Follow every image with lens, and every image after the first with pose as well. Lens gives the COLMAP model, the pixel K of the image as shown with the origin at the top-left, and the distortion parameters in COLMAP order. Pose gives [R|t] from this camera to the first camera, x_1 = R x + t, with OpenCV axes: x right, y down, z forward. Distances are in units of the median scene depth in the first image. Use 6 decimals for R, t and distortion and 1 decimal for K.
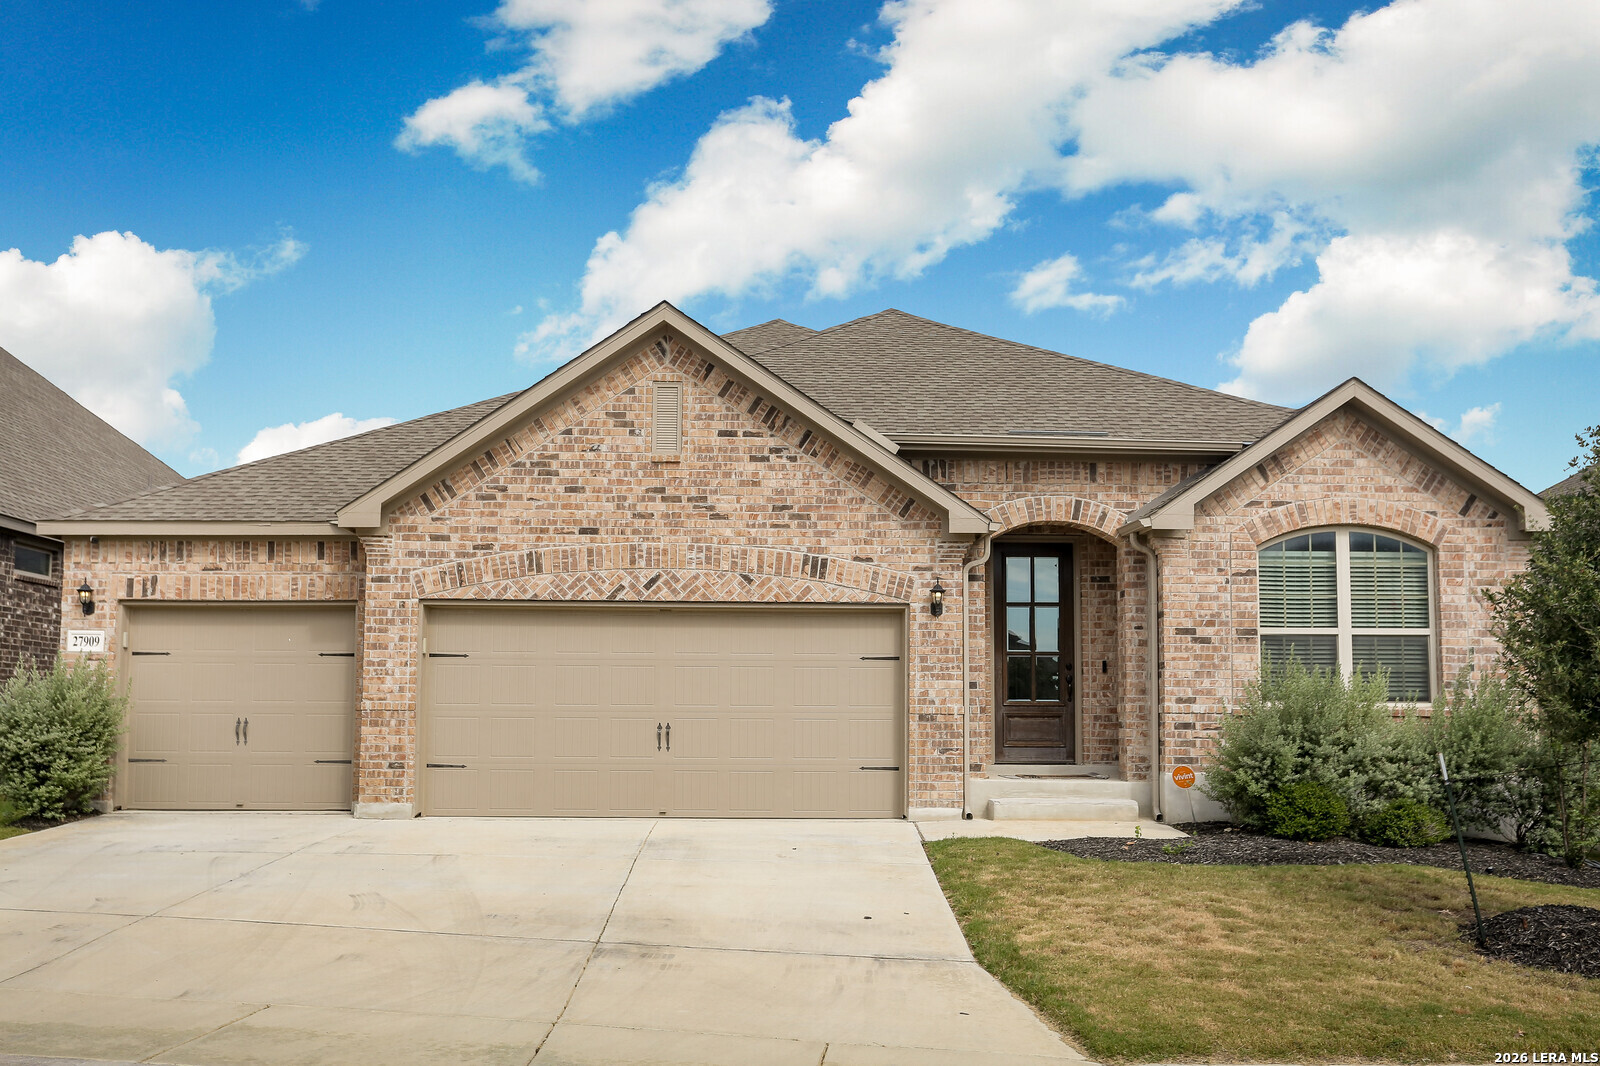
lens RADIAL K [[1708.8, 0, 806.1], [0, 1708.8, 562.9], [0, 0, 1]] dist [0.000420, 0.000000]
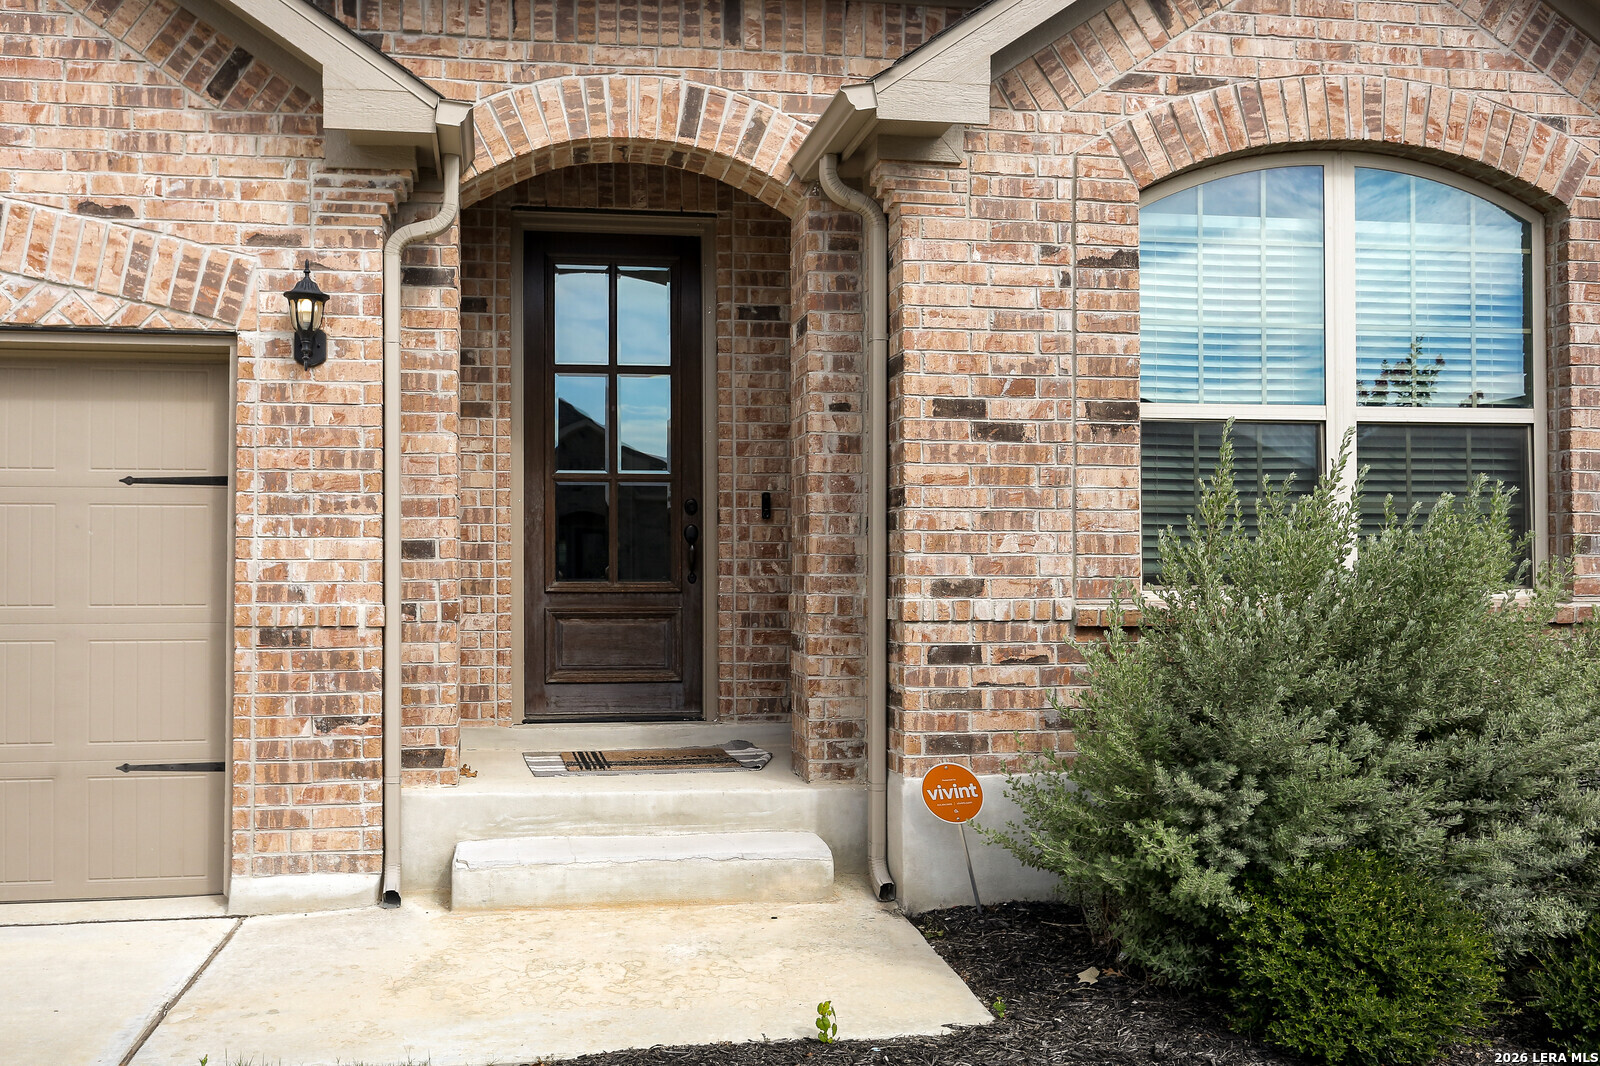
lens RADIAL K [[1334.0, 0, 799.8], [0, 1334.0, 533.0], [0, 0, 1]] dist [0.000197, -0.000511]
pose [[0.987916, -0.002161, 0.154975, 0.137353], [-0.008017, 0.997852, 0.065018, 0.047776], [-0.154782, -0.065475, 0.985777, 0.693969]]
